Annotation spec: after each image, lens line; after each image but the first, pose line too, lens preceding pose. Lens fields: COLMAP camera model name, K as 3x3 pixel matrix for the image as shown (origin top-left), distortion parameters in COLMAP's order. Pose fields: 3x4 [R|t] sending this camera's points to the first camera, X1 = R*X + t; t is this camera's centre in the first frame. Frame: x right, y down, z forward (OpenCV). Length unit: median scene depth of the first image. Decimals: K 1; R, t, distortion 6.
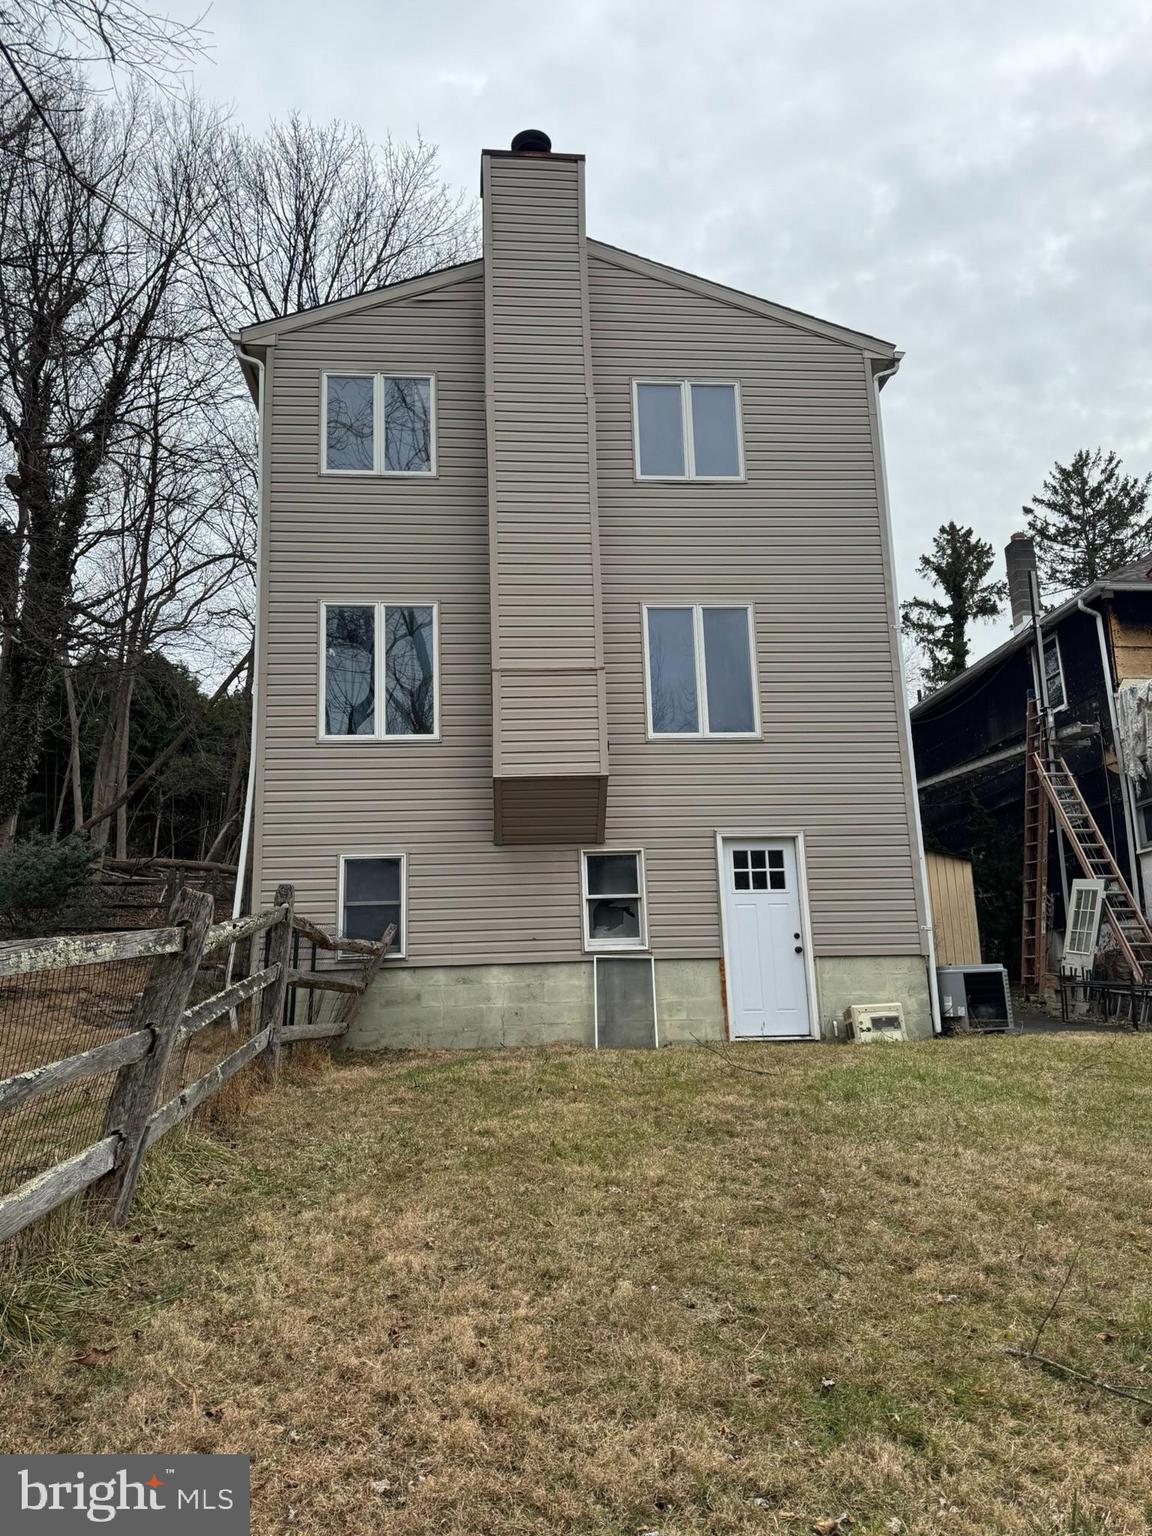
lens RADIAL K [[1063.3, 0, 576.0], [0, 1063.3, 768.0], [0, 0, 1]] dist [0.156157, -0.196429]
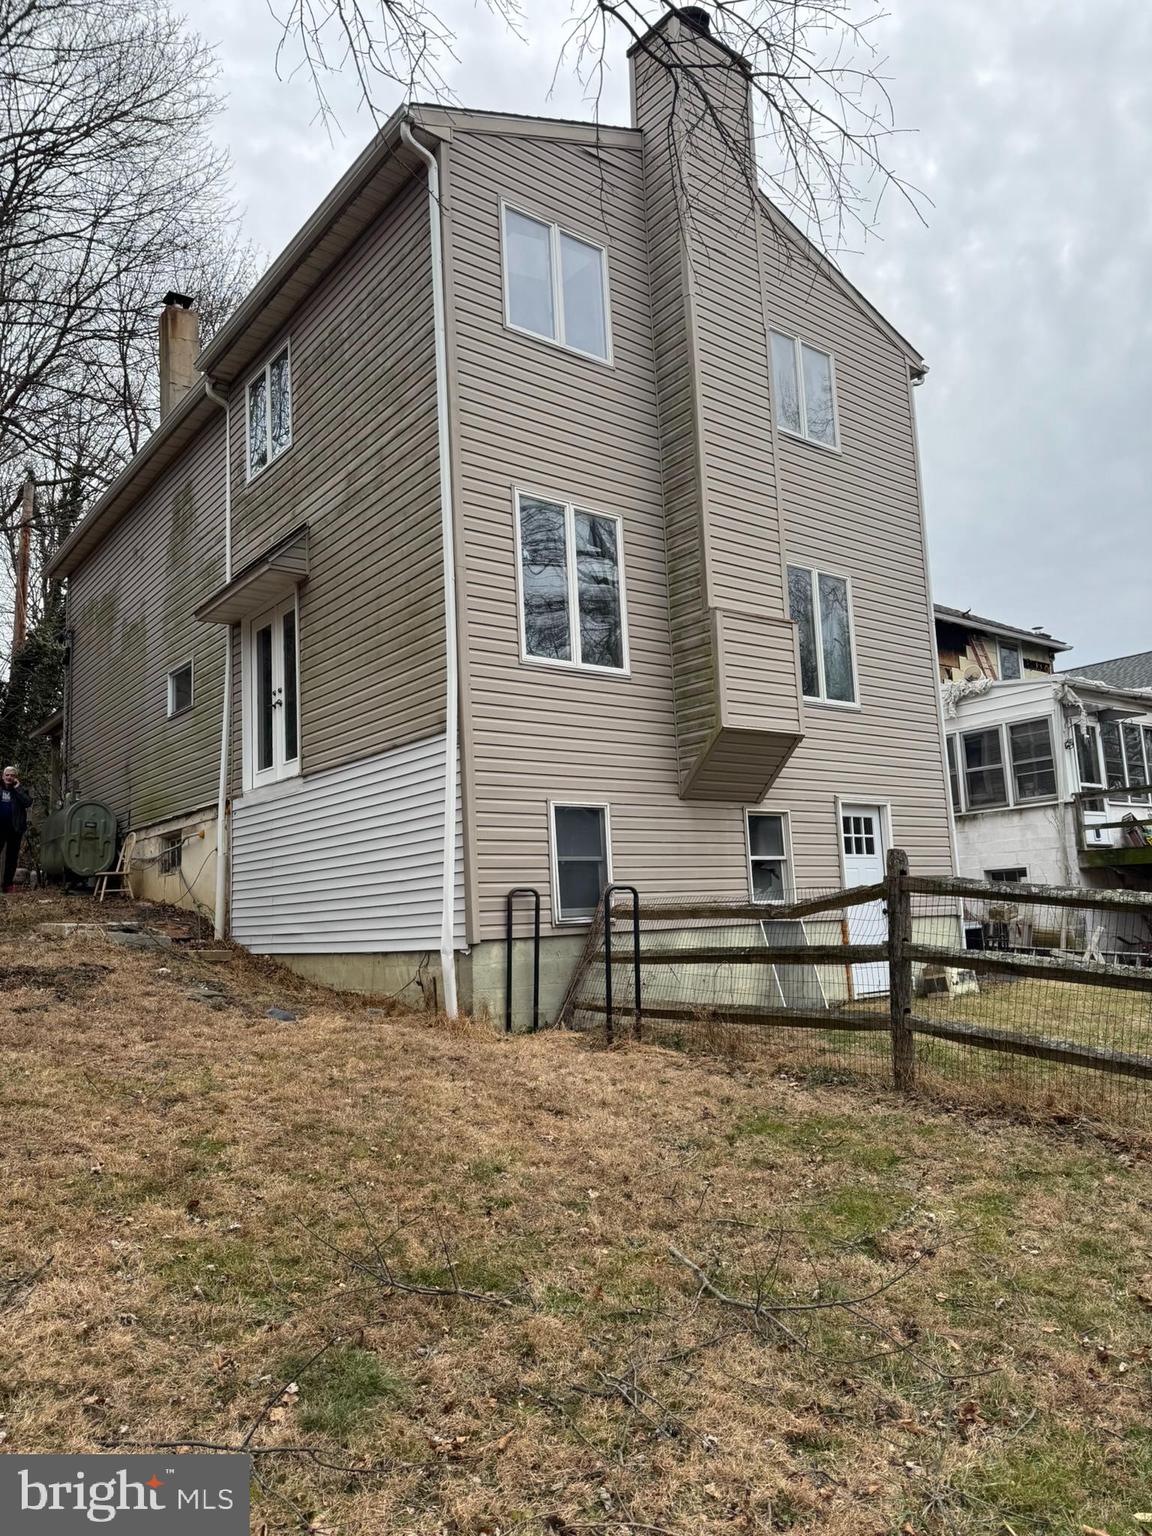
lens RADIAL K [[1063.3, 0, 576.0], [0, 1063.3, 768.0], [0, 0, 1]] dist [0.156157, -0.196429]
pose [[0.833363, 0.070404, 0.548224, -0.641957], [-0.097302, 0.995051, 0.020124, 0.035820], [-0.544094, -0.070114, 0.836089, 0.282093]]
